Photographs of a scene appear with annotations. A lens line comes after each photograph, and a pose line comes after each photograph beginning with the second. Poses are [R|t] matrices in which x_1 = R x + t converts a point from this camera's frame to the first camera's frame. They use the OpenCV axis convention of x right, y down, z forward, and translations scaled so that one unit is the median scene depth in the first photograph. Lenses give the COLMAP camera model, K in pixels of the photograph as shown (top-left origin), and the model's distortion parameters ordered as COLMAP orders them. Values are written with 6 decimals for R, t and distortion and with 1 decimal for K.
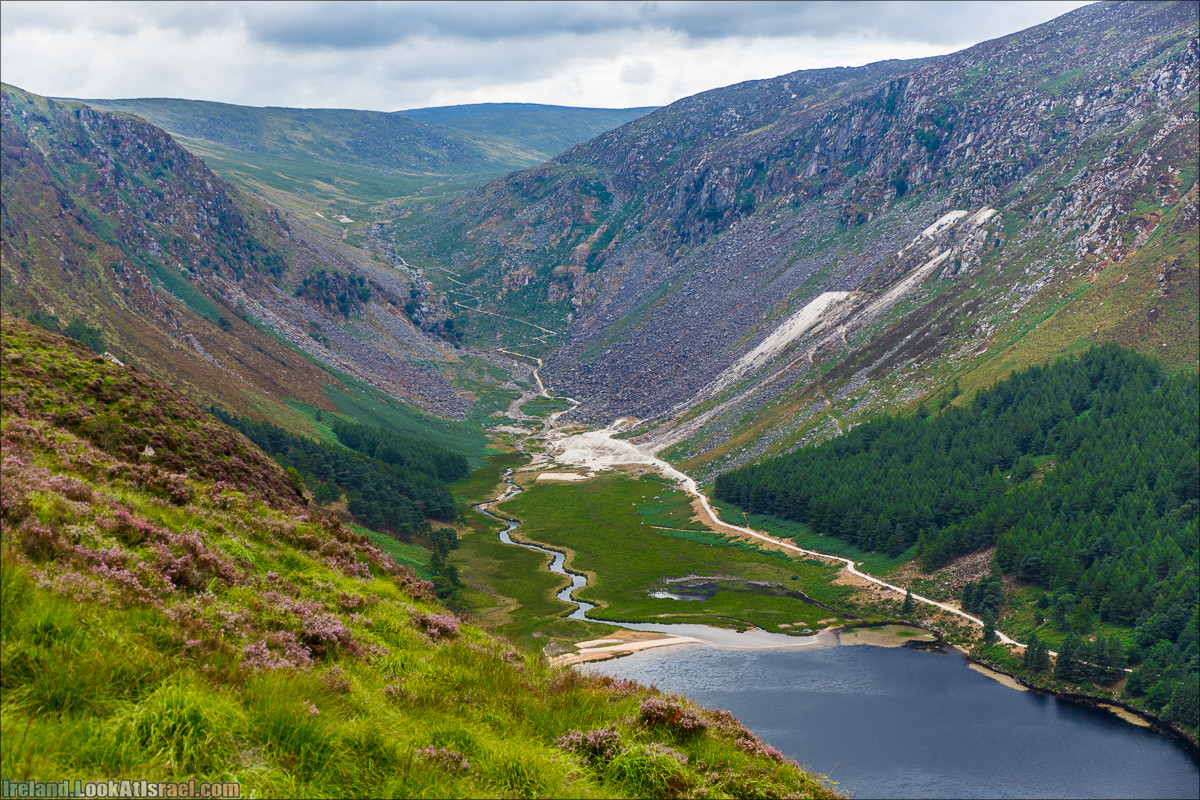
lens RADIAL K [[1784.2, 0, 600.0], [0, 1784.2, 400.0], [0, 0, 1]] dist [-0.027456, -0.130811]
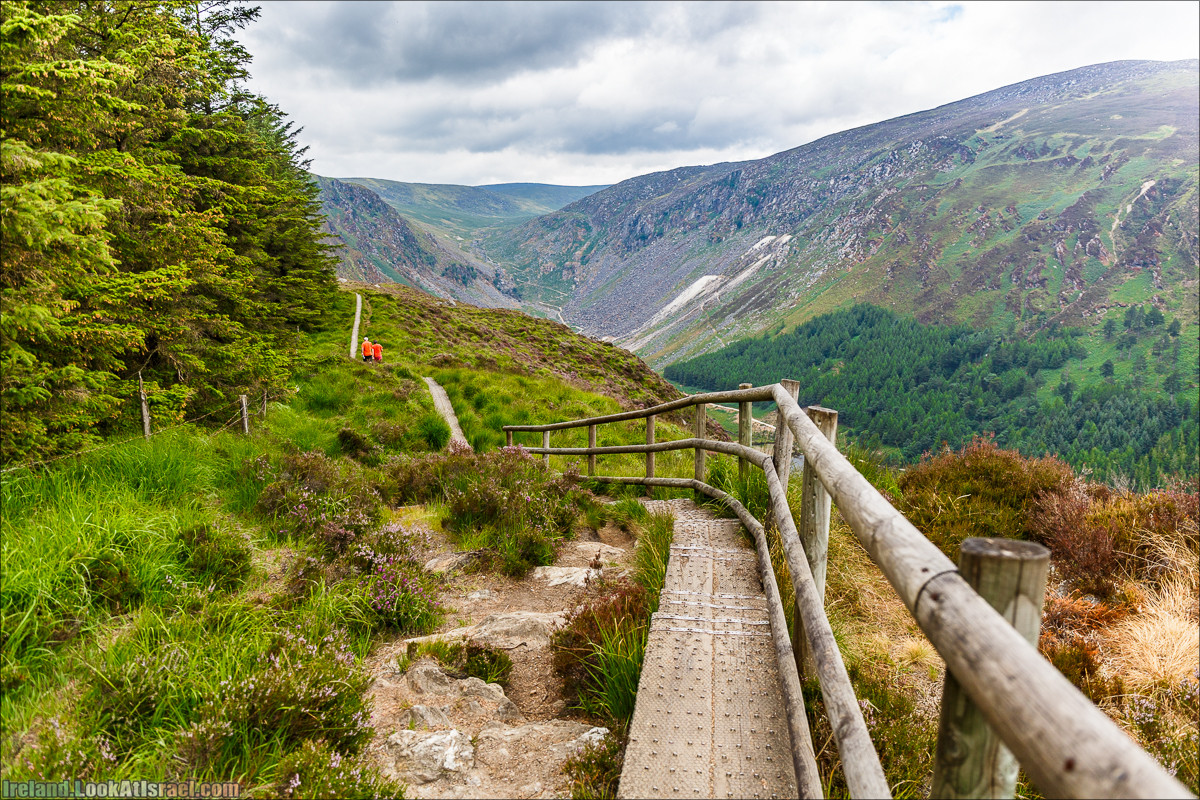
lens RADIAL K [[826.4, 0, 600.0], [0, 826.4, 400.0], [0, 0, 1]] dist [-0.001625, -0.052542]
pose [[0.999159, -0.000396, 0.041012, -0.038160], [-0.003322, 0.995887, 0.090539, -0.004058], [-0.040879, -0.090599, 0.995048, 0.048248]]
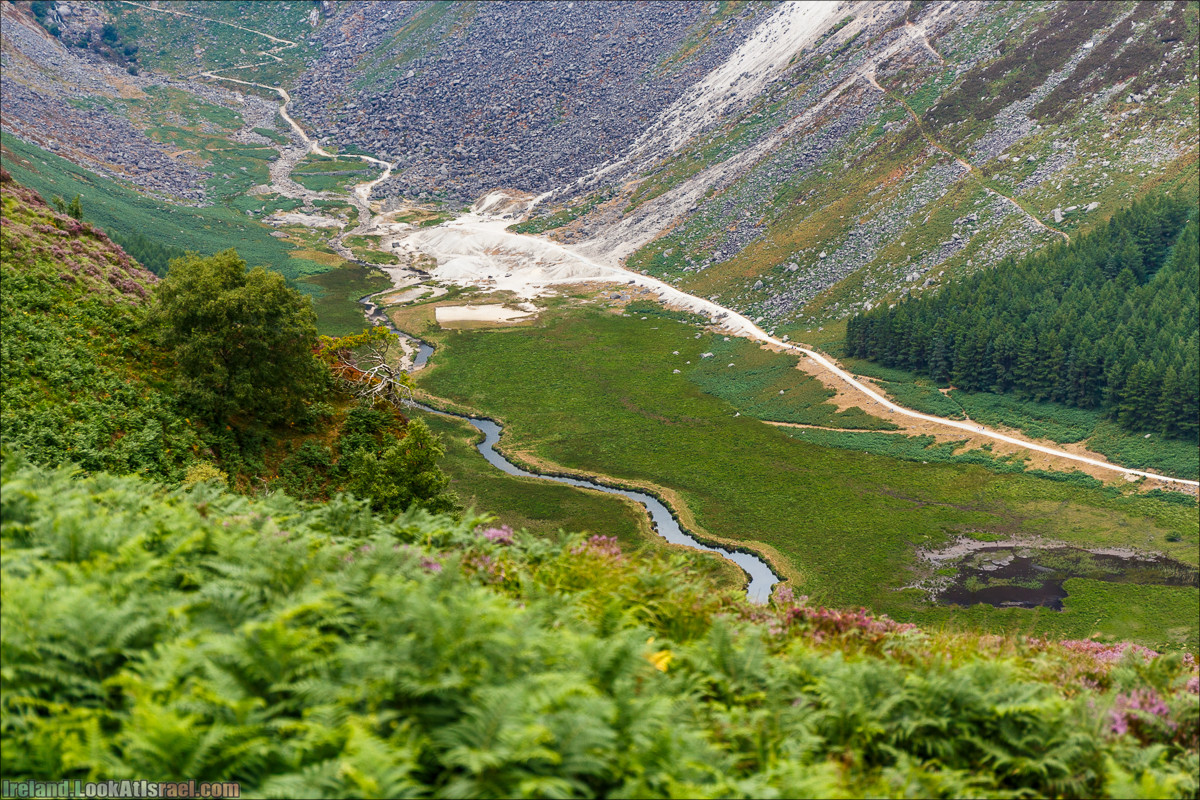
lens RADIAL K [[2490.1, 0, 600.0], [0, 2490.1, 400.0], [0, 0, 1]] dist [-0.092965, -0.212623]
pose [[0.982573, -0.050046, 0.179011, -0.116357], [0.029605, 0.992914, 0.115086, -0.016820], [-0.183502, -0.107780, 0.977093, 0.224698]]
